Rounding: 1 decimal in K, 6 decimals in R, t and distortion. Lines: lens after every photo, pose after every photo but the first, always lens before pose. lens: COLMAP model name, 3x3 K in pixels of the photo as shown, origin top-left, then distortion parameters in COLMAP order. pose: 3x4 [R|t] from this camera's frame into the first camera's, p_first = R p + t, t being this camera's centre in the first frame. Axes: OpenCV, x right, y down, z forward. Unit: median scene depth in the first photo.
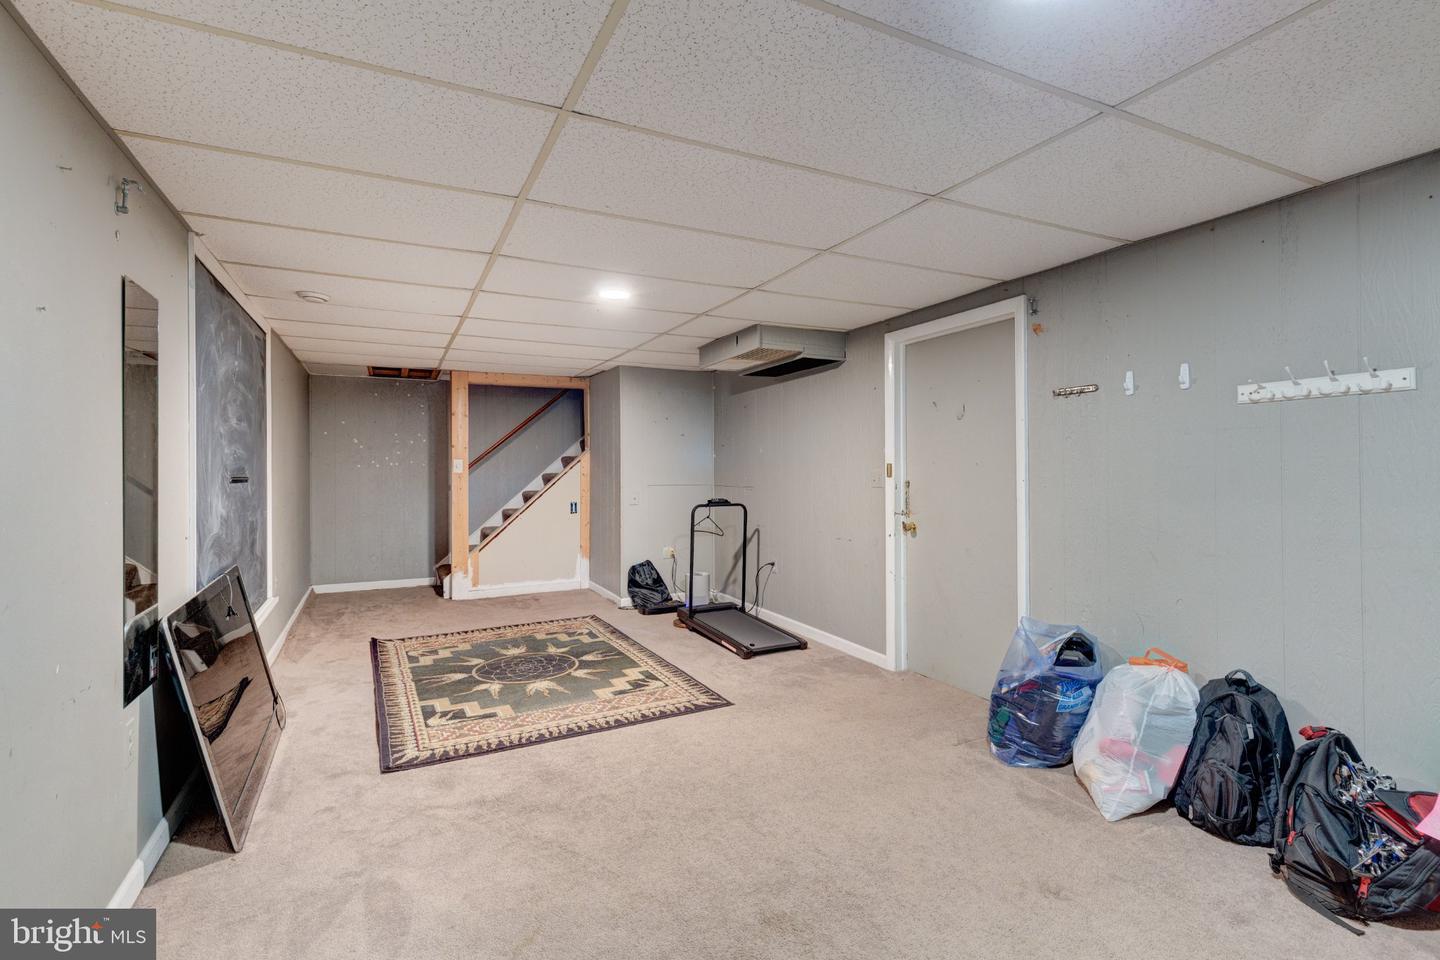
lens RADIAL K [[647.4, 0, 706.9], [0, 647.4, 475.3], [0, 0, 1]] dist [0.001605, -0.000100]
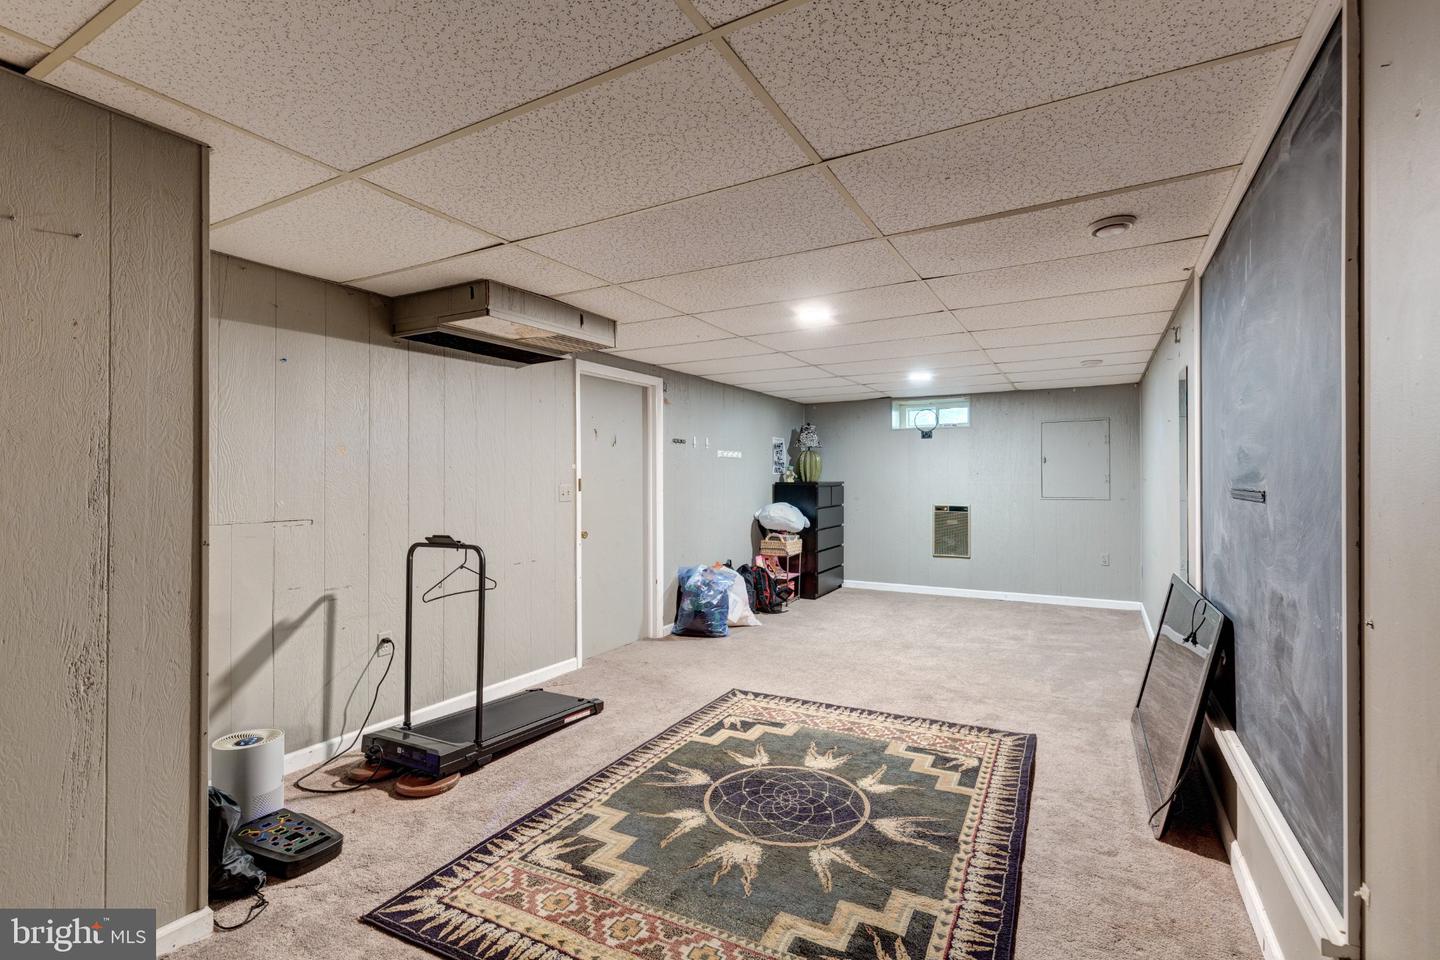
lens RADIAL K [[692.3, 0, 729.6], [0, 692.3, 478.1], [0, 0, 1]] dist [0.009316, 0.000064]
pose [[-0.585318, 0.010979, 0.810729, -0.927672], [0.014253, 0.999893, -0.003250, -0.012624], [-0.810678, 0.009654, -0.585412, 1.683046]]
